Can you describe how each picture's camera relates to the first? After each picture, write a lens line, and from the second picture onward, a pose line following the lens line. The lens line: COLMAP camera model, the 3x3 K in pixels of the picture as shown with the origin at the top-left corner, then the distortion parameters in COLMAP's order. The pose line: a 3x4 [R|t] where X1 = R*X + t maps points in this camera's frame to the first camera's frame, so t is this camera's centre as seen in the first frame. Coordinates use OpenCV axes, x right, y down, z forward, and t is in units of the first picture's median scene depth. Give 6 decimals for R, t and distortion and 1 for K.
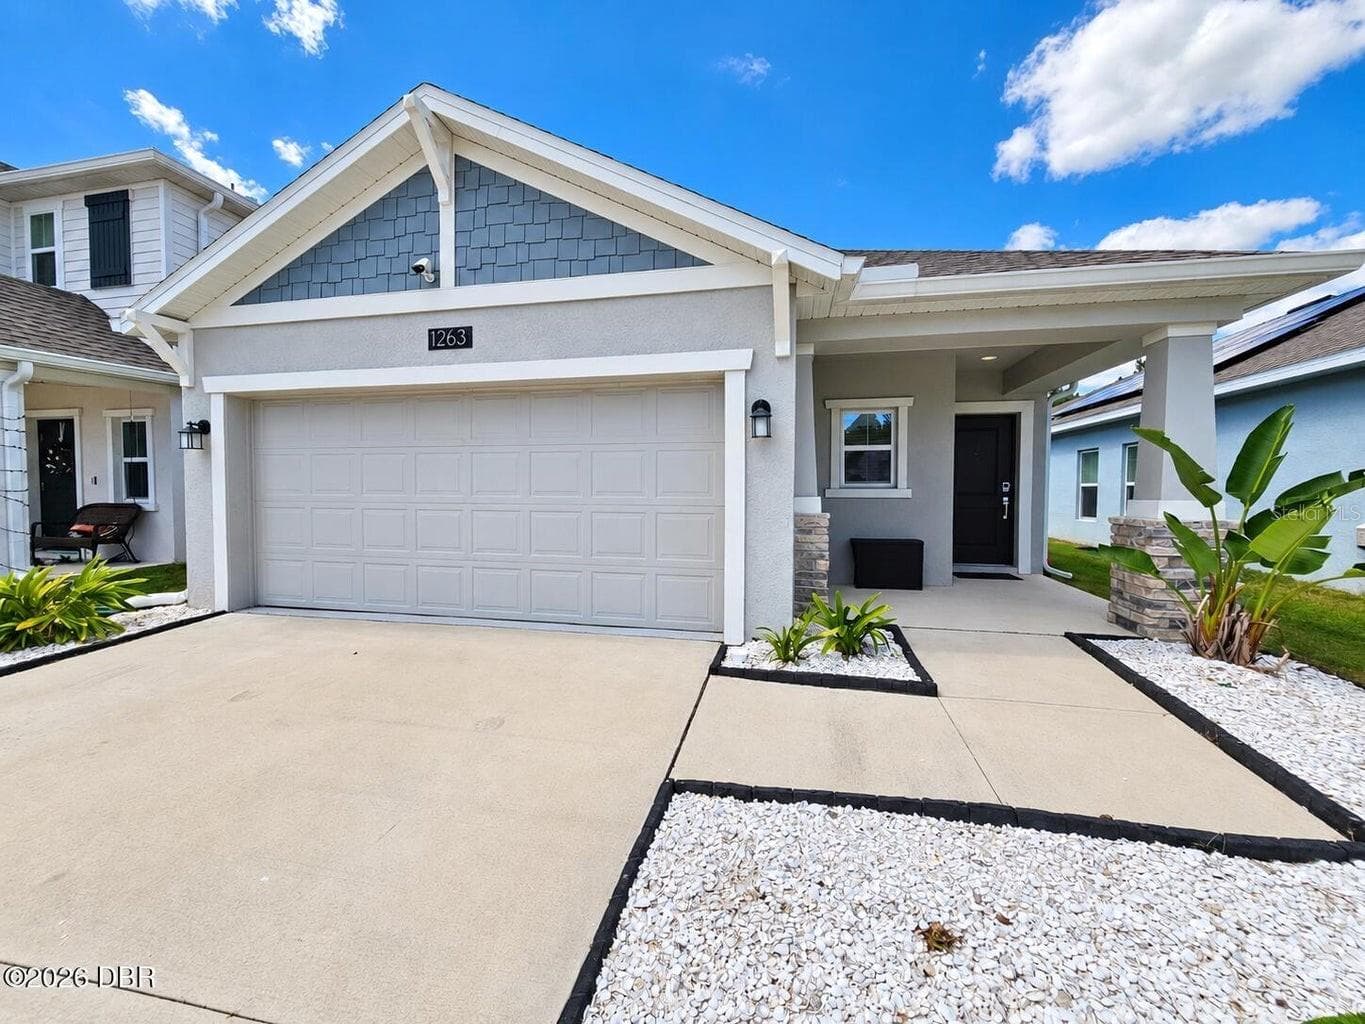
lens RADIAL K [[557.3, 0, 682.5], [0, 557.3, 512.0], [0, 0, 1]] dist [-0.002442, 0.000129]
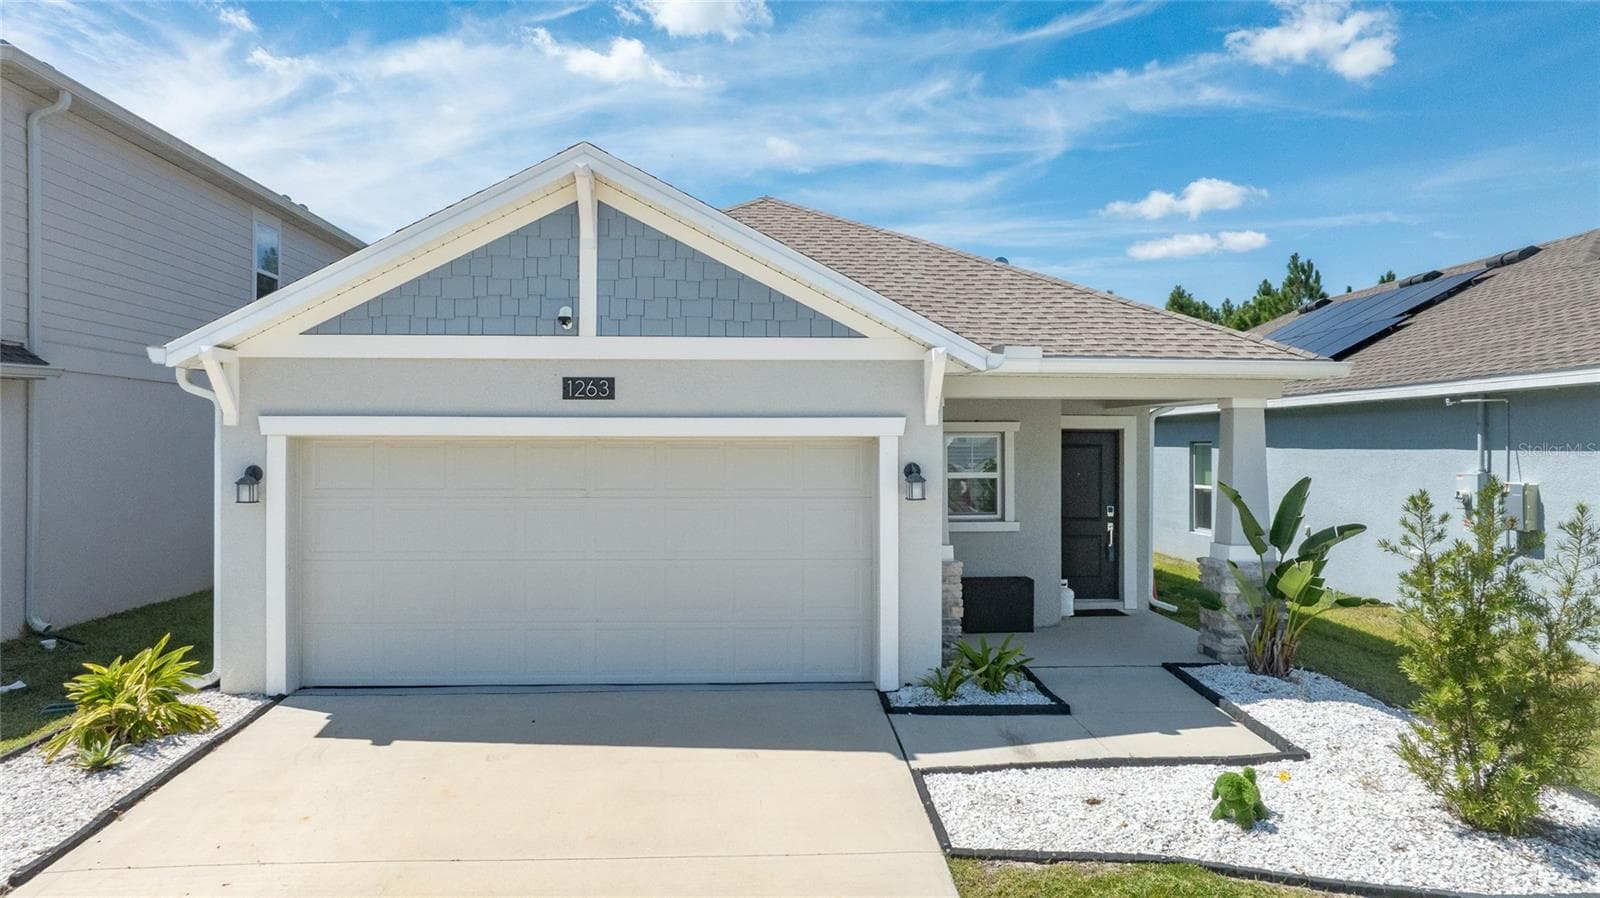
lens RADIAL K [[1133.8, 0, 802.9], [0, 1133.8, 465.2], [0, 0, 1]] dist [-0.035594, 0.054081]
pose [[0.964134, -0.006088, 0.265346, -0.575327], [0.011805, 0.999731, -0.019955, -0.137242], [-0.265153, 0.022372, 0.963947, -0.948844]]
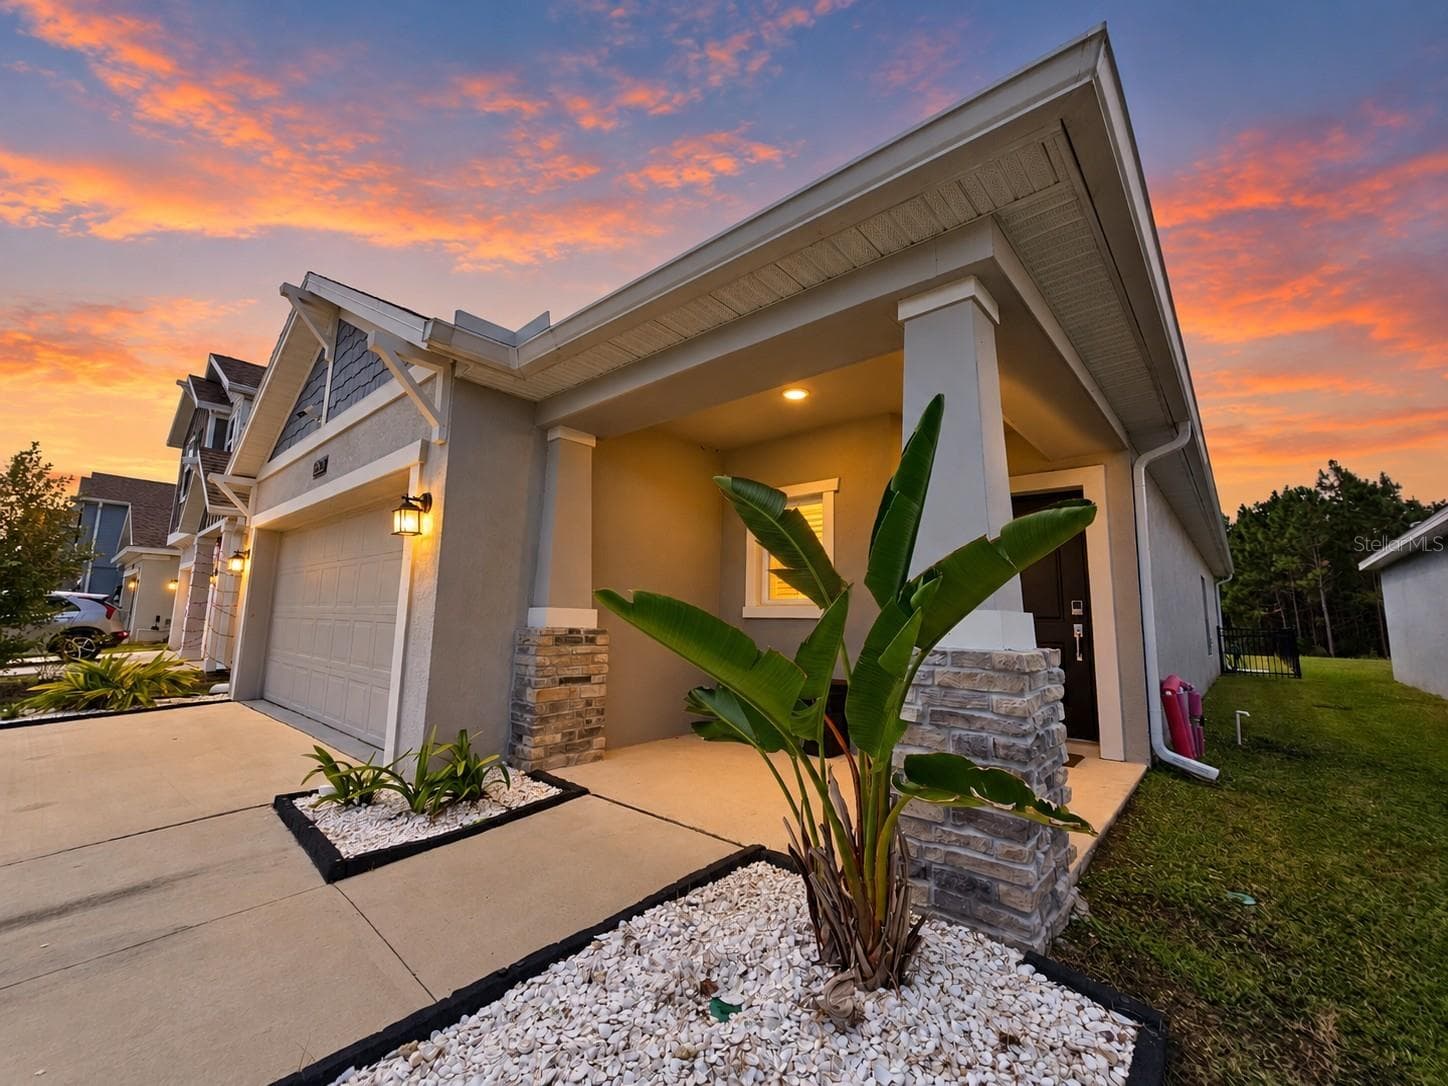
lens RADIAL K [[591.2, 0, 724.0], [0, 591.2, 543.0], [0, 0, 1]] dist [-0.002442, 0.000129]
pose [[0.872226, -0.049123, -0.486631, 0.884323], [-0.038198, 0.985063, -0.167903, 0.015090], [0.487610, 0.165037, 0.857321, 0.385996]]
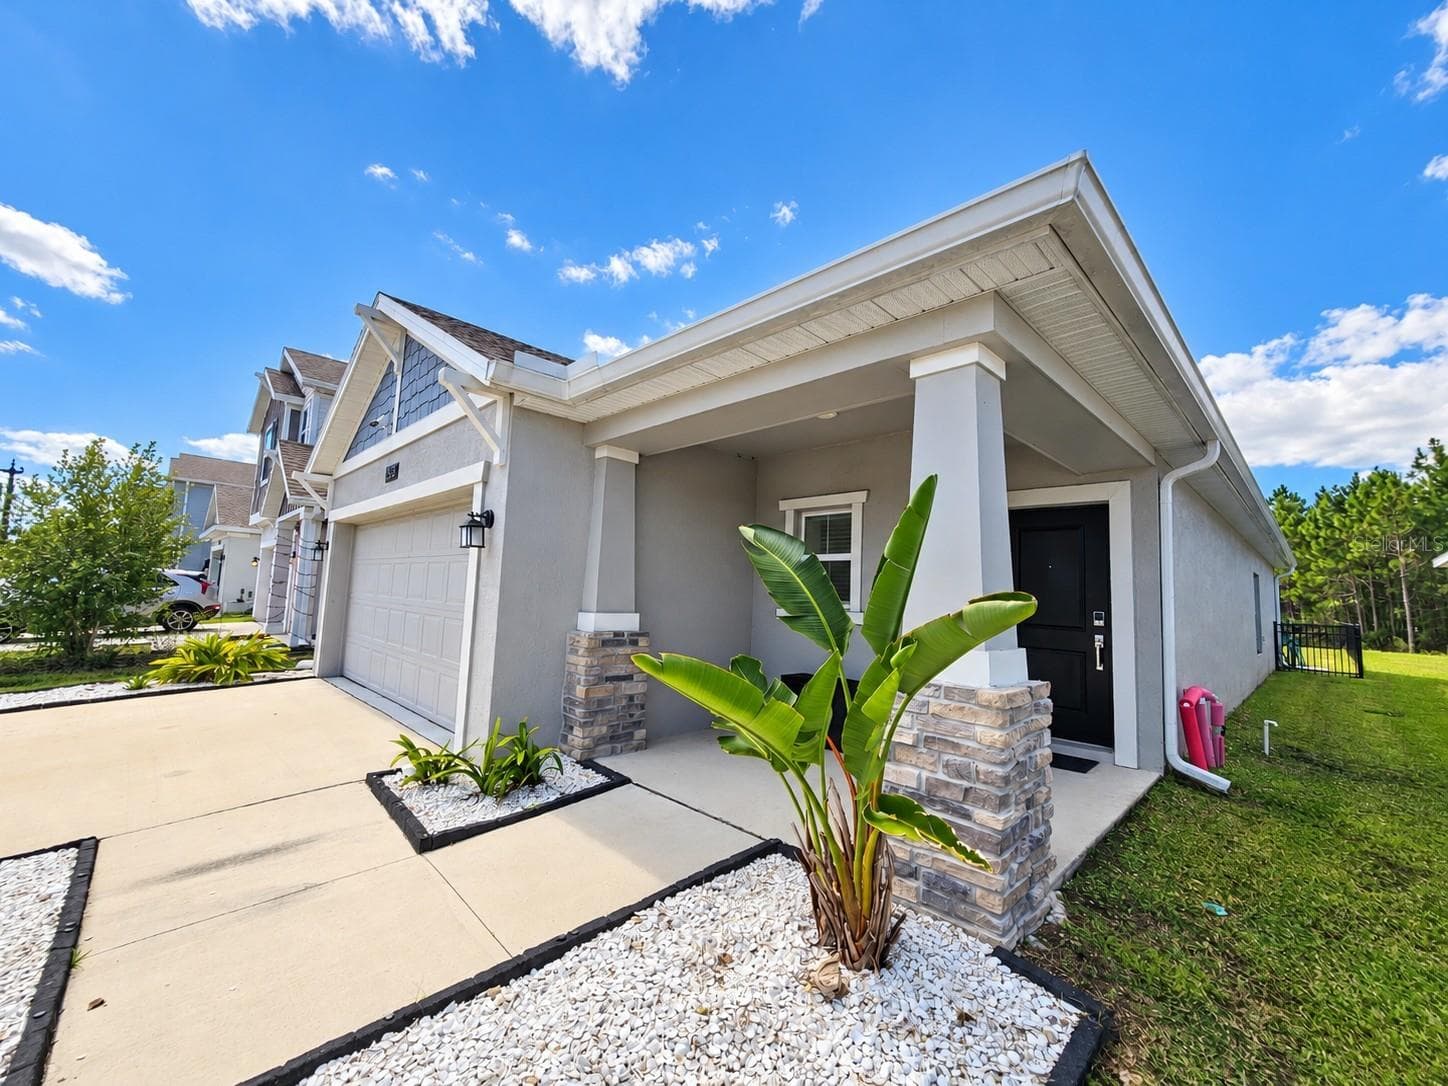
lens RADIAL K [[591.2, 0, 724.0], [0, 591.2, 543.0], [0, 0, 1]] dist [-0.002442, 0.000129]
pose [[0.835191, -0.017738, -0.549674, 0.936736], [-0.060059, 0.990560, -0.123221, -0.033824], [0.546670, 0.135926, 0.826242, 0.324263]]
